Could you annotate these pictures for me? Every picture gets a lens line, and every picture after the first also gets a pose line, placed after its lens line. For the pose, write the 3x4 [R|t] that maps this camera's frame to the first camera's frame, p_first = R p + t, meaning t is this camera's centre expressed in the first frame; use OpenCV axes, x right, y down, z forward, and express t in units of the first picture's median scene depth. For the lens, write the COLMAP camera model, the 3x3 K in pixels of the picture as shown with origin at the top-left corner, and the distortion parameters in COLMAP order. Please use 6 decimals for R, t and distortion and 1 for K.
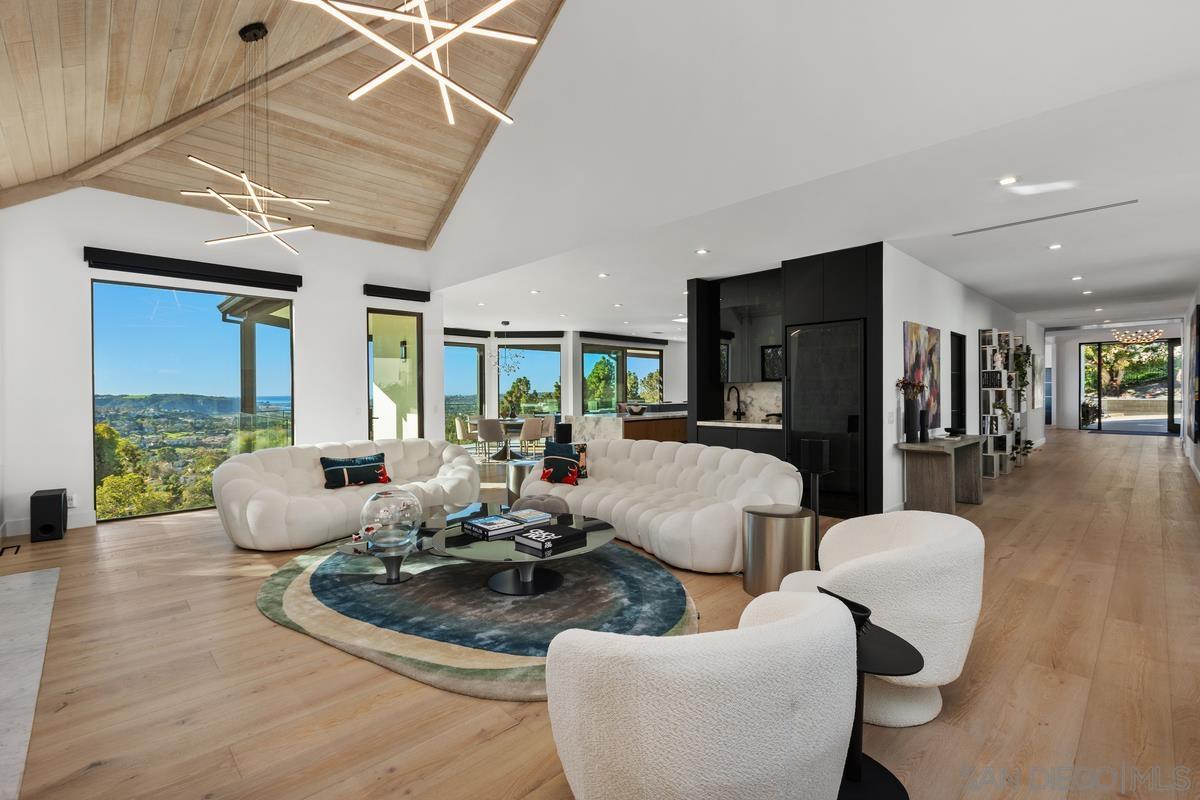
lens RADIAL K [[532.3, 0, 602.7], [0, 532.3, 396.0], [0, 0, 1]] dist [0.001150, 0.000185]
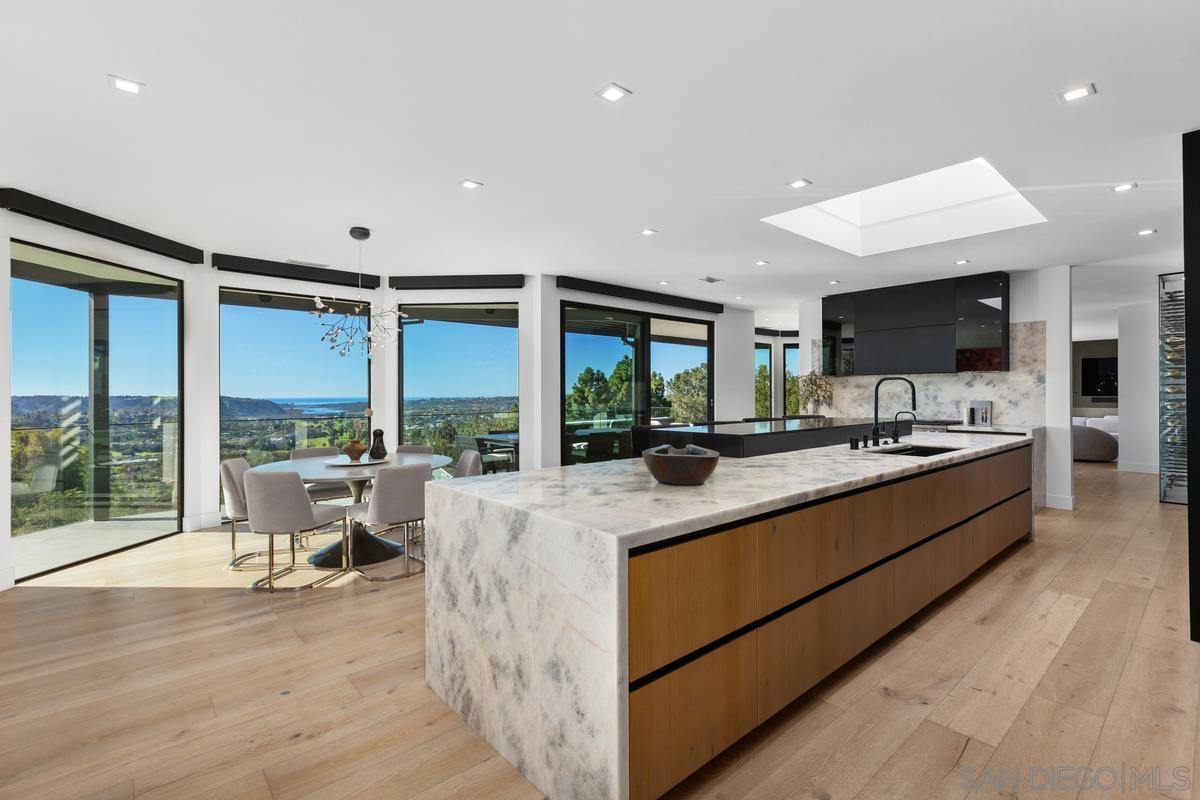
lens RADIAL K [[542.2, 0, 600.0], [0, 542.2, 400.0], [0, 0, 1]] dist [0.001928, 0.000120]
pose [[0.998754, 0.002747, -0.049829, 0.046205], [-0.002591, 0.999992, 0.003191, -0.010808], [0.049837, -0.003058, 0.998753, 0.927527]]
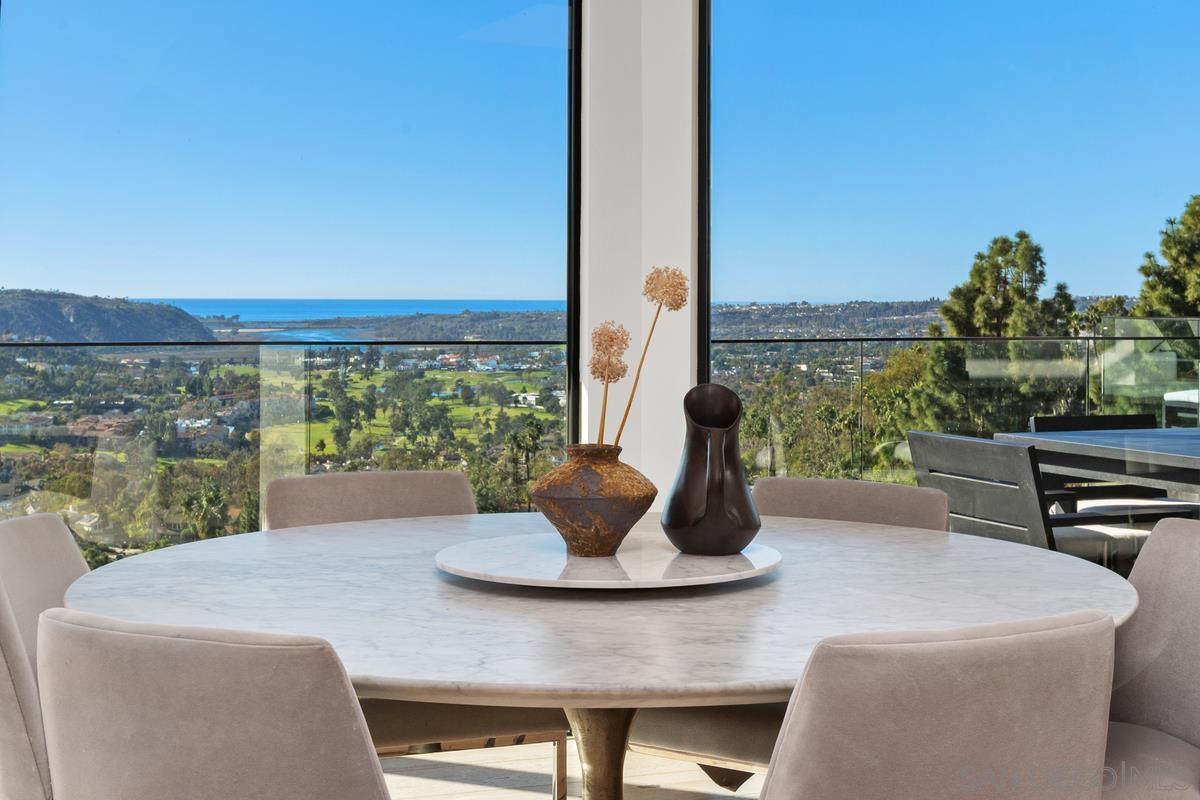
lens RADIAL K [[1868.2, 0, 600.0], [0, 1868.2, 400.0], [0, 0, 1]] dist [-0.144760, -0.054494]
pose [[0.931626, 0.031640, -0.362038, -0.144378], [-0.013672, 0.998549, 0.052087, 0.010979], [0.363160, -0.043576, 0.930707, 1.208425]]
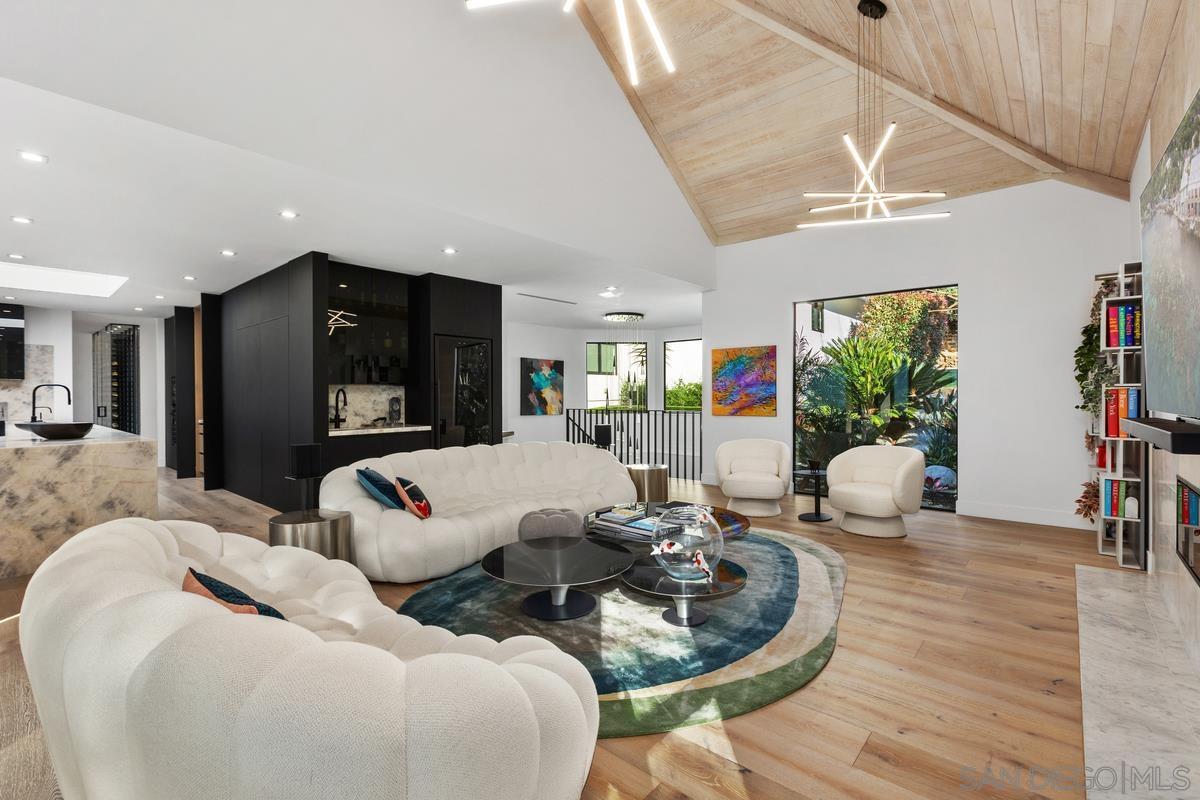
lens RADIAL K [[532.3, 0, 602.7], [0, 532.3, 396.0], [0, 0, 1]] dist [0.001150, 0.000185]
pose [[-0.080819, 0.005210, 0.996715, -0.662886], [0.014492, 0.999887, -0.004052, 0.003125], [-0.996623, 0.014117, -0.080885, 0.655673]]
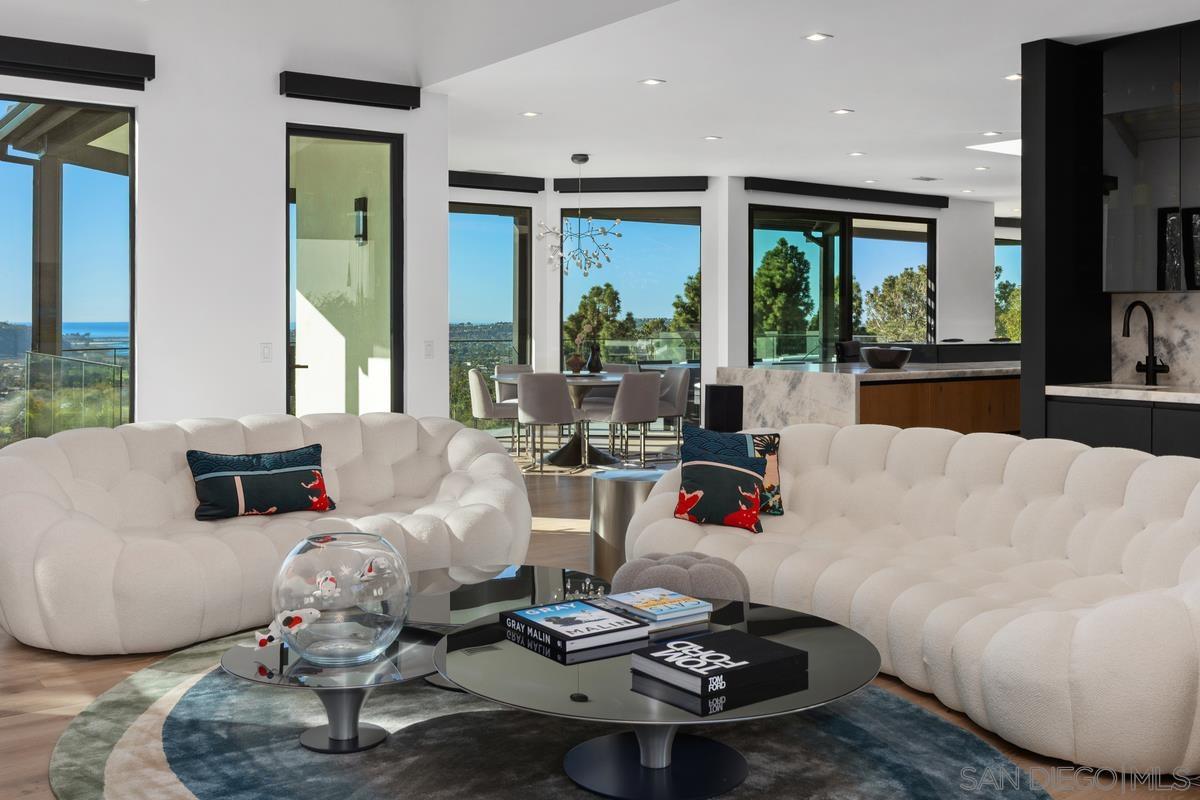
lens RADIAL K [[1173.5, 0, 607.8], [0, 1173.5, 316.3], [0, 0, 1]] dist [0.001920, -0.017399]
pose [[0.989618, 0.008164, -0.143490, -0.028541], [-0.009481, 0.999919, -0.008501, 0.005152], [0.143409, 0.009774, 0.989615, 0.052545]]
